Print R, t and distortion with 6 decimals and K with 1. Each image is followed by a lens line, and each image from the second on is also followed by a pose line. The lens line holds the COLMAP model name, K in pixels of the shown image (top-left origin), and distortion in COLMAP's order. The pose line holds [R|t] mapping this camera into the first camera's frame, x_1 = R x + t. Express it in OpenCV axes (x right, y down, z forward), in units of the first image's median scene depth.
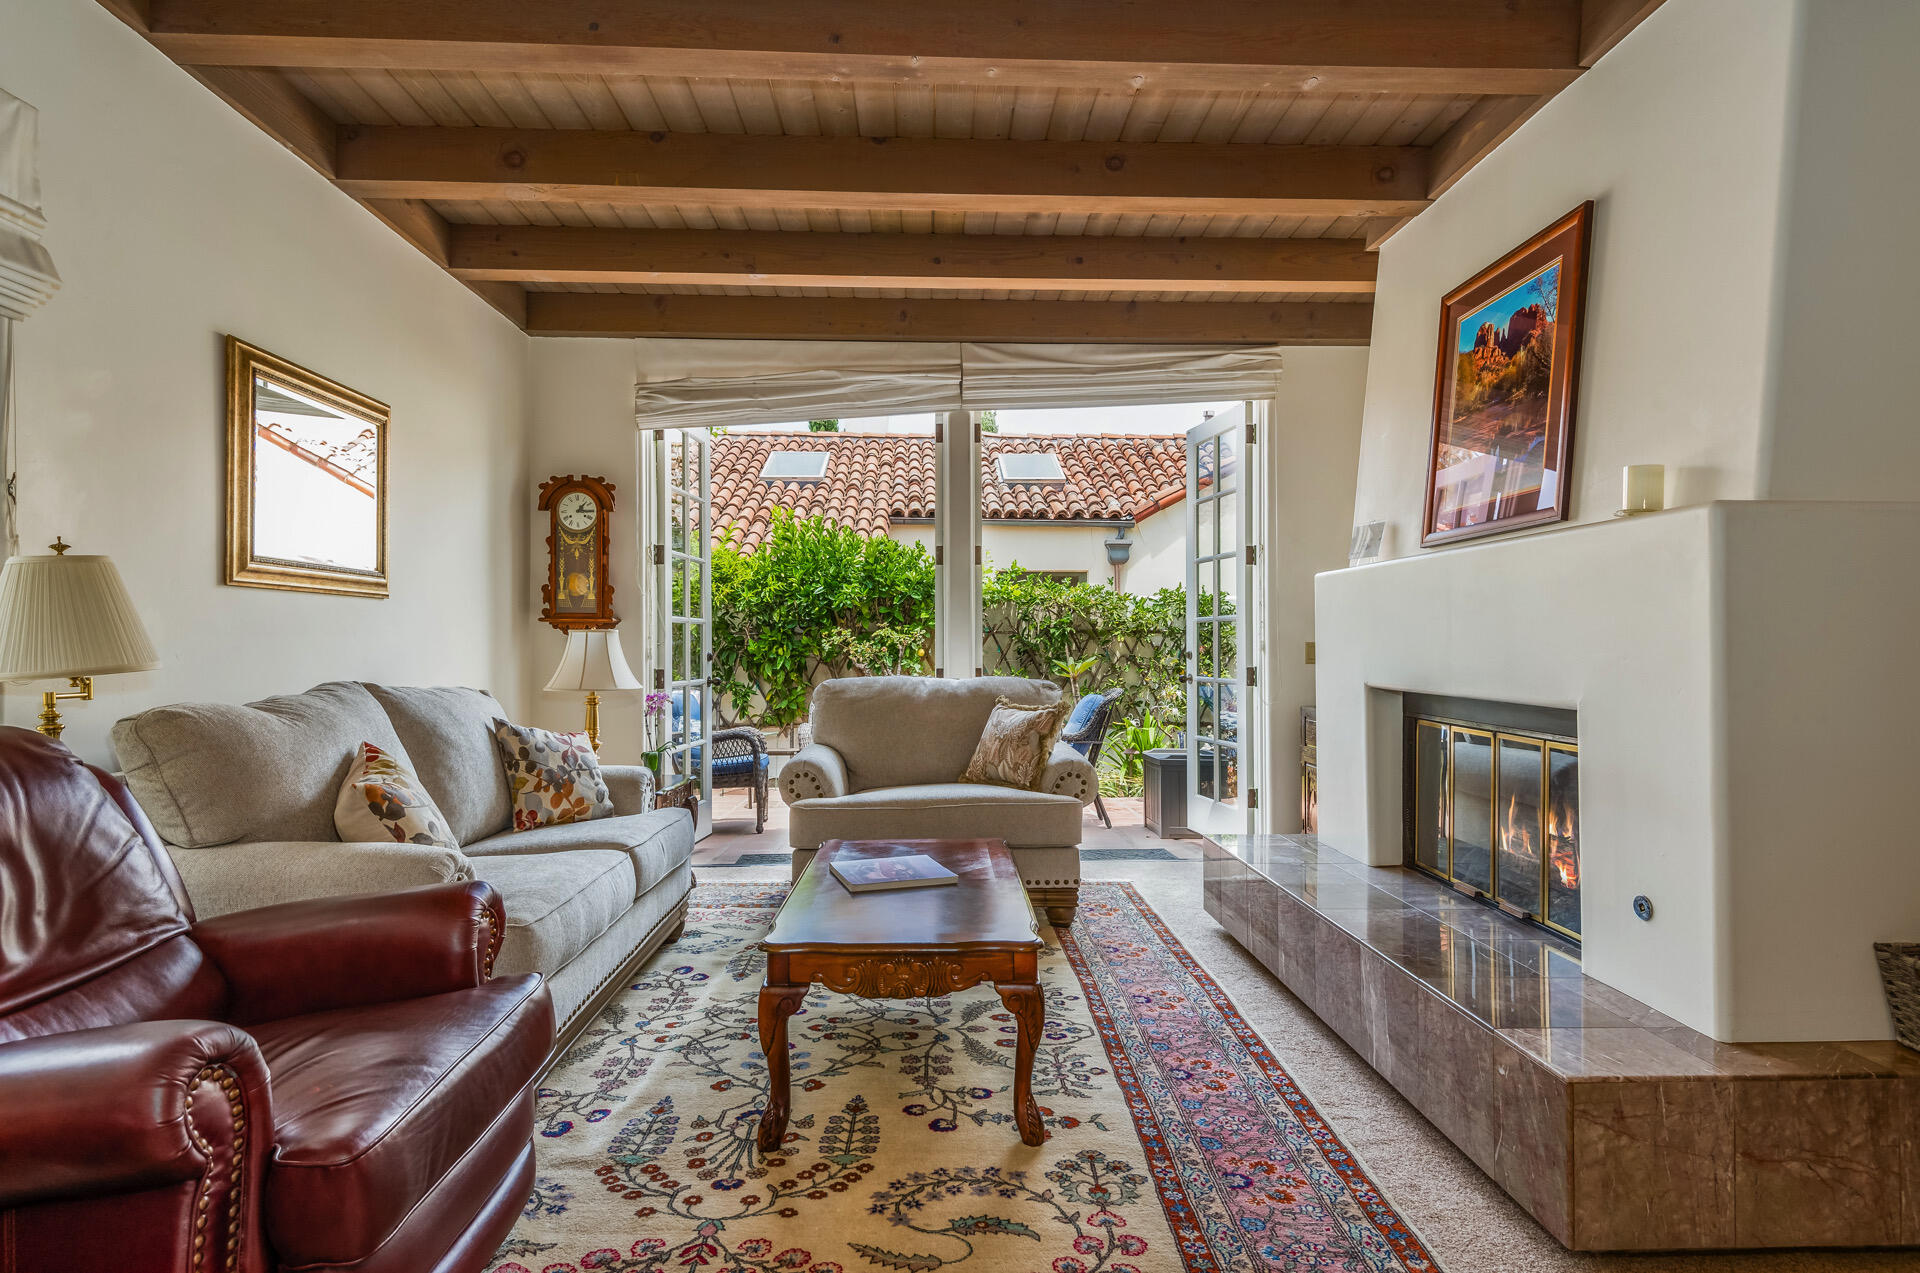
lens RADIAL K [[1037.4, 0, 955.0], [0, 1037.4, 622.8], [0, 0, 1]] dist [0.025543, -0.008978]
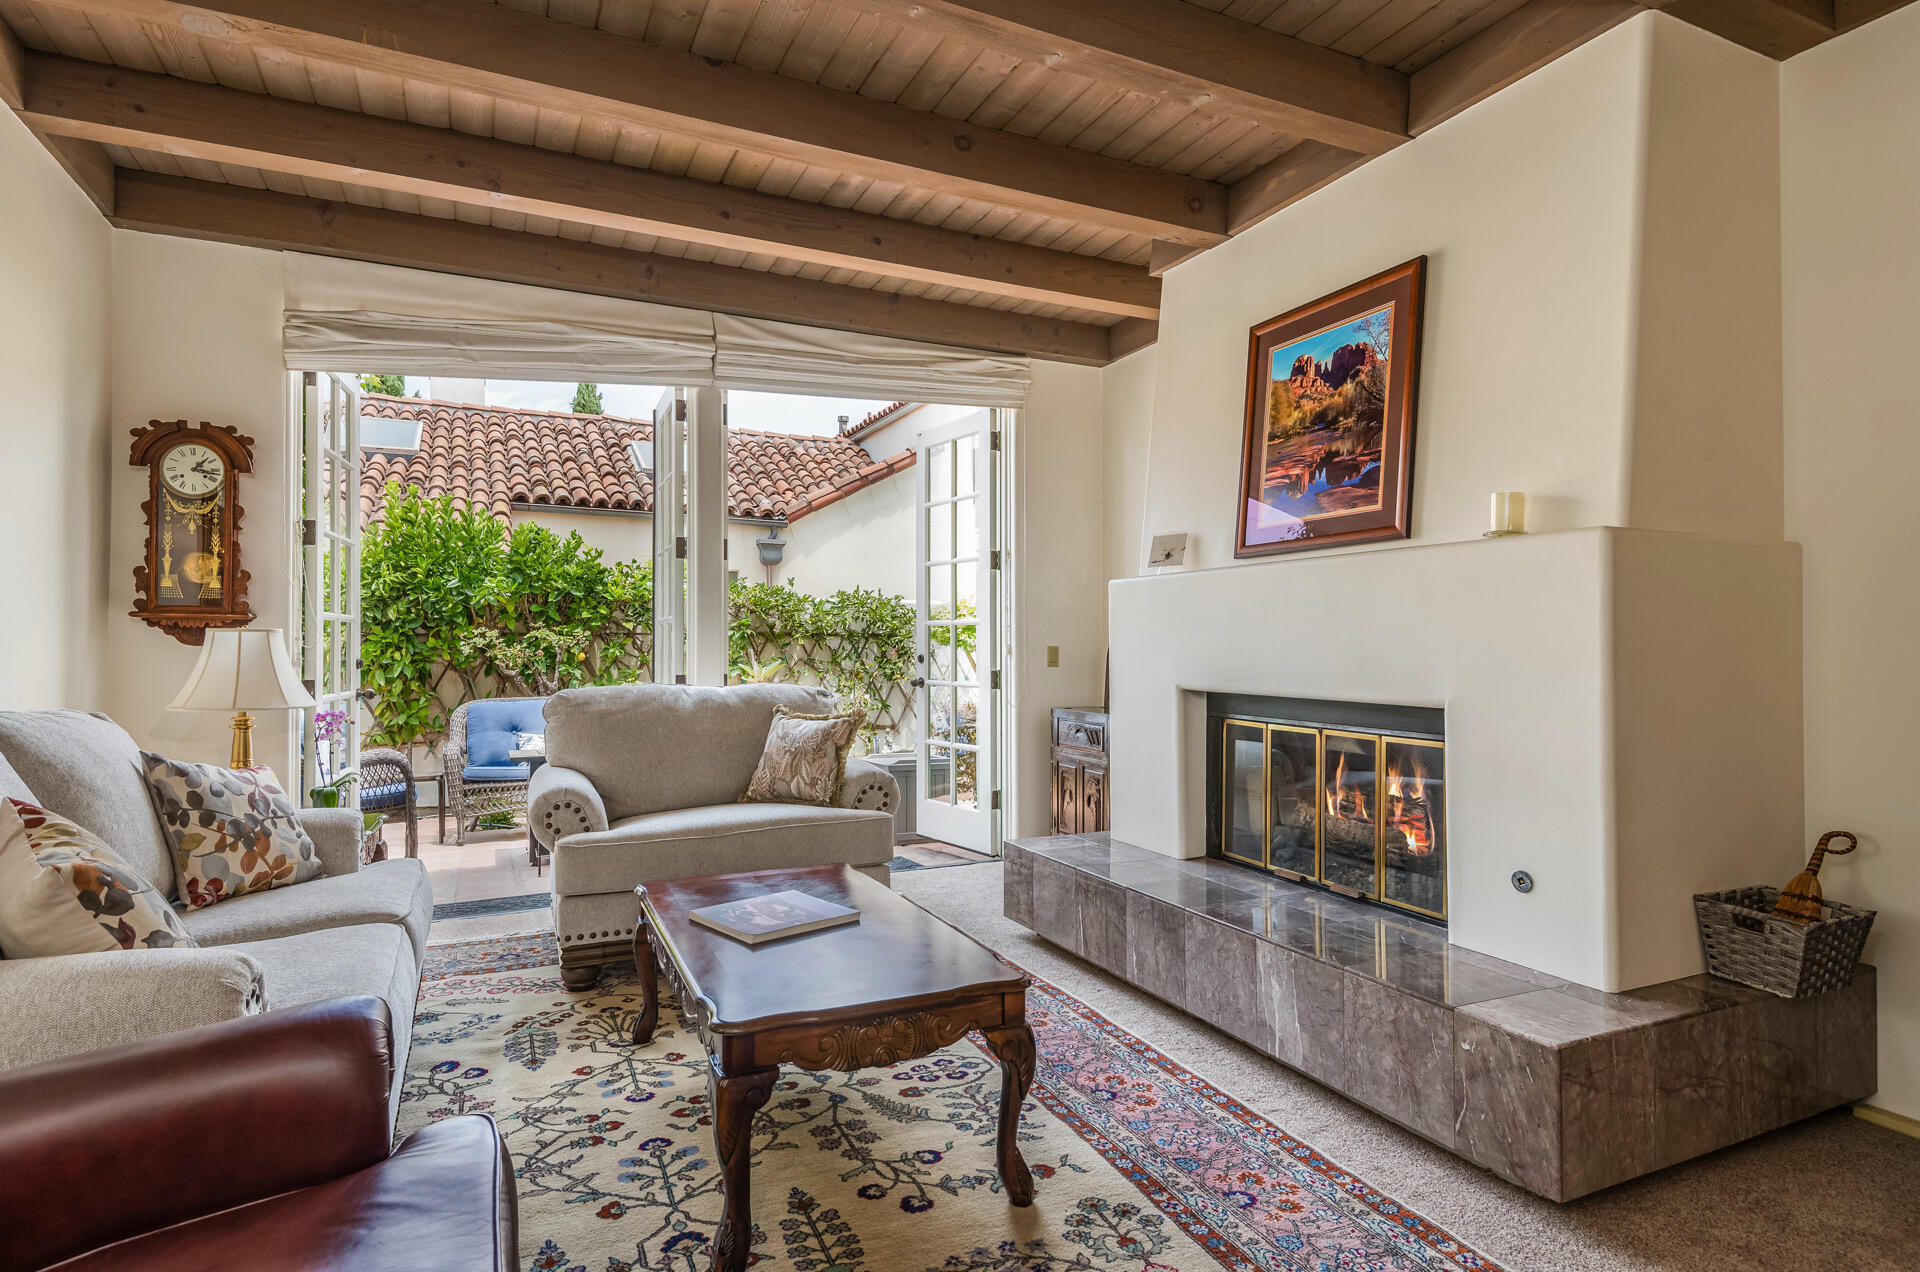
lens RADIAL K [[1037.4, 0, 946.5], [0, 1037.4, 622.2], [0, 0, 1]] dist [0.025543, -0.008978]
pose [[0.916520, 0.010713, 0.399845, -0.281169], [-0.009549, 0.999942, -0.004902, 0.001529], [-0.399874, 0.000675, 0.916570, 0.158741]]
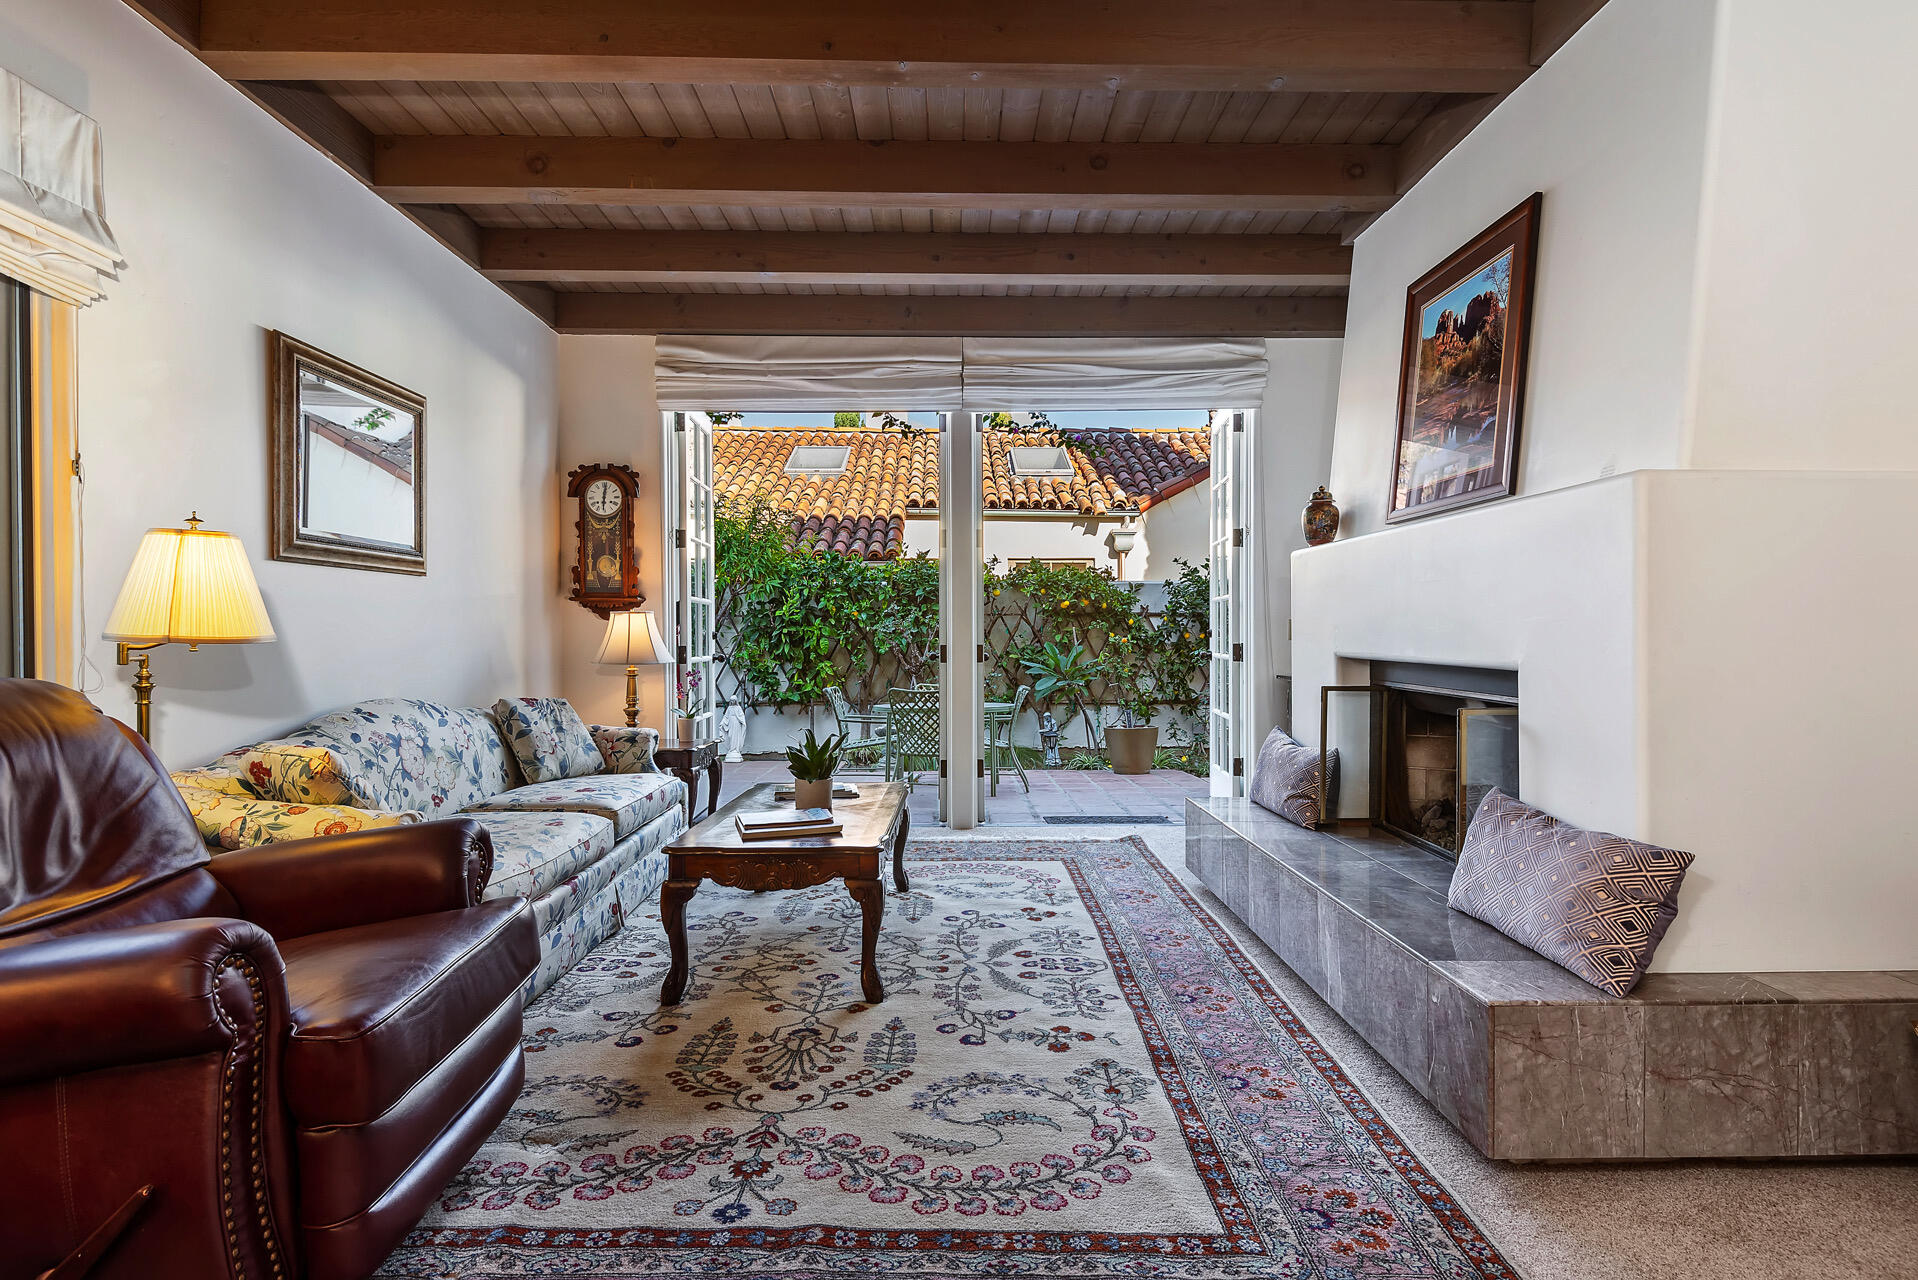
lens RADIAL K [[991.7, 0, 959.5], [0, 991.7, 625.3], [0, 0, 1]] dist [0.019173, -0.006931]
pose [[0.999812, -0.000827, -0.019365, 0.036297], [0.001052, 0.999932, 0.011627, 0.020635], [0.019354, -0.011645, 0.999745, -0.023803]]
